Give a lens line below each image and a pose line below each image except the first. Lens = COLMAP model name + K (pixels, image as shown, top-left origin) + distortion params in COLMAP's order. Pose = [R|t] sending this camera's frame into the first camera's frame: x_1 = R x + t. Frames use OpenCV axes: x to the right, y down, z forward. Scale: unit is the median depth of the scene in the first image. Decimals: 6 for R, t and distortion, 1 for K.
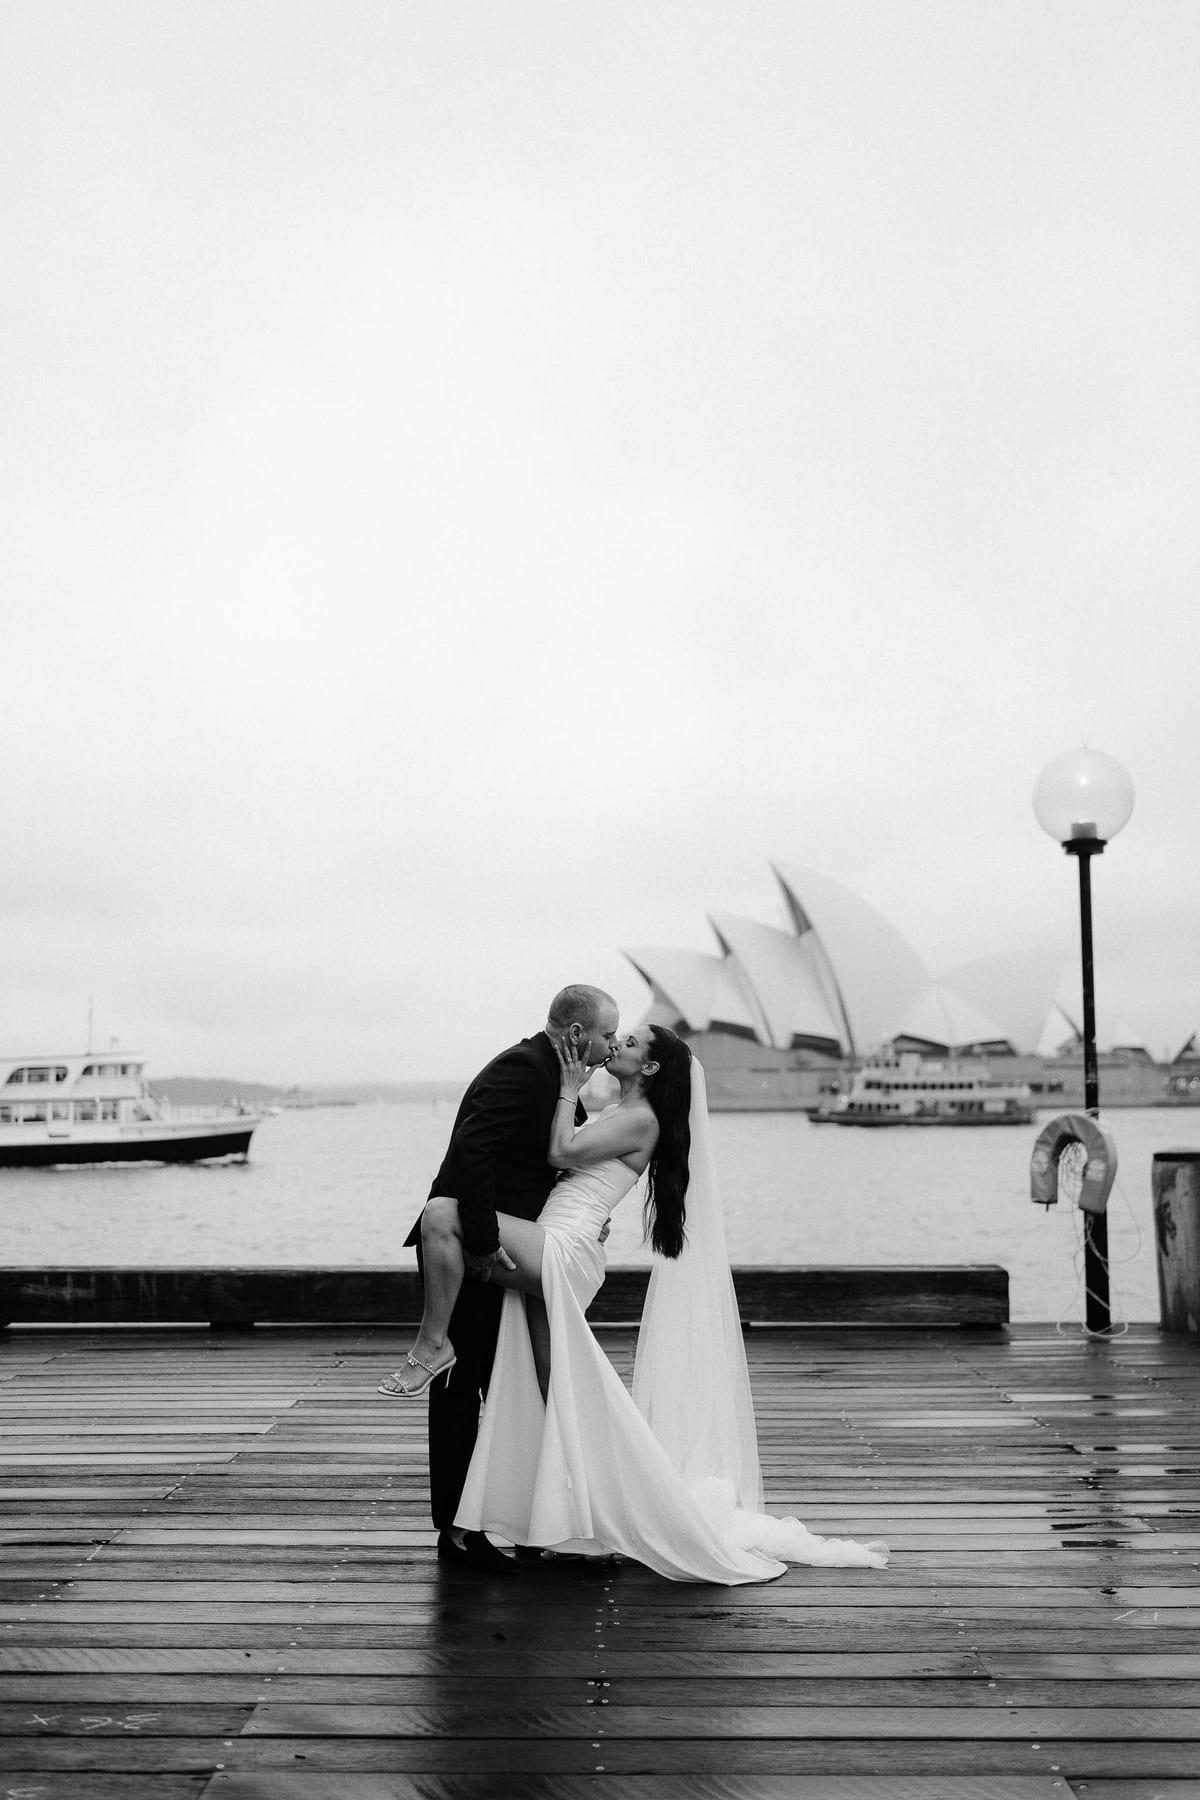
lens RADIAL K [[1720.8, 0, 600.0], [0, 1720.8, 900.0], [0, 0, 1]] dist [-0.042155, 0.143952]
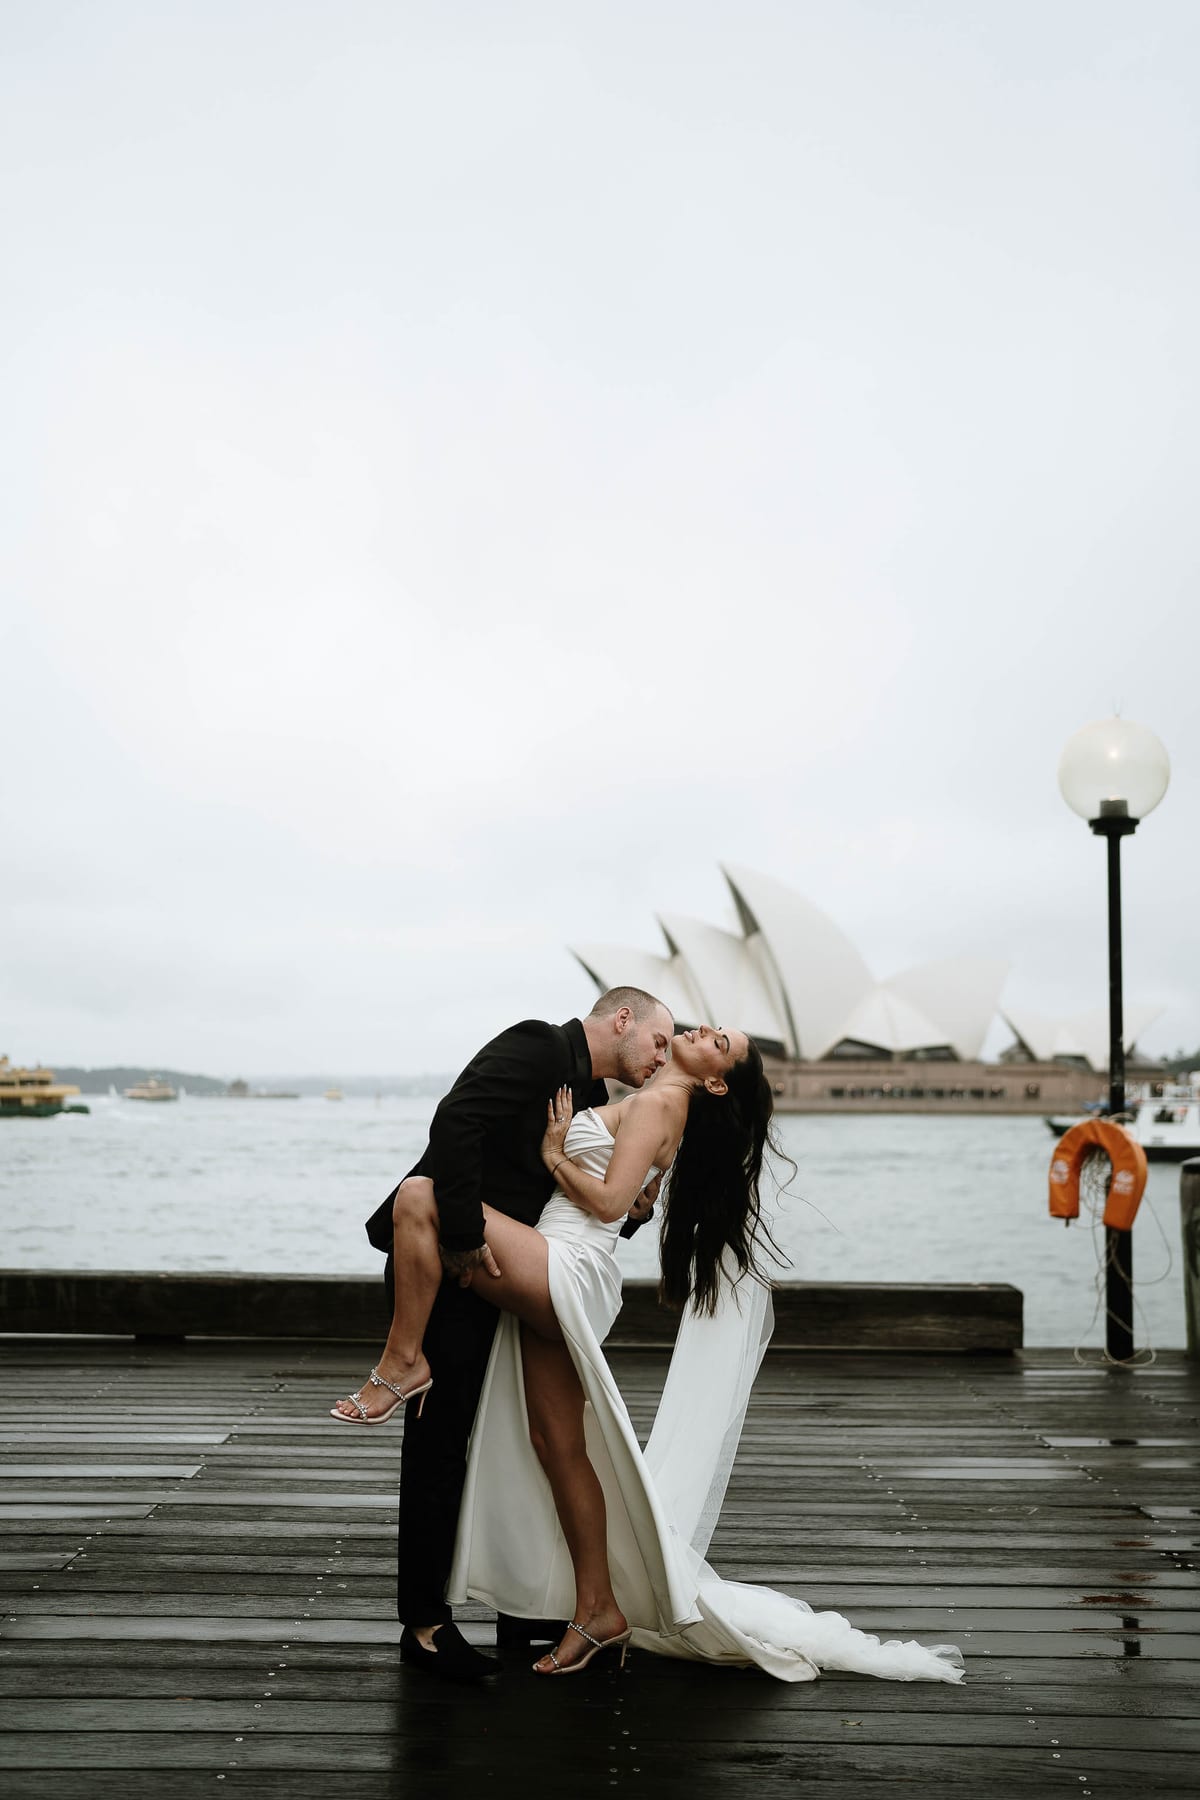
lens RADIAL K [[1720.8, 0, 600.0], [0, 1720.8, 900.0], [0, 0, 1]] dist [-0.042155, 0.143952]
pose [[0.999318, 0.021953, 0.029700, -0.022299], [-0.021987, 0.999758, 0.000817, 0.017933], [-0.029675, -0.001470, 0.999559, 0.133815]]
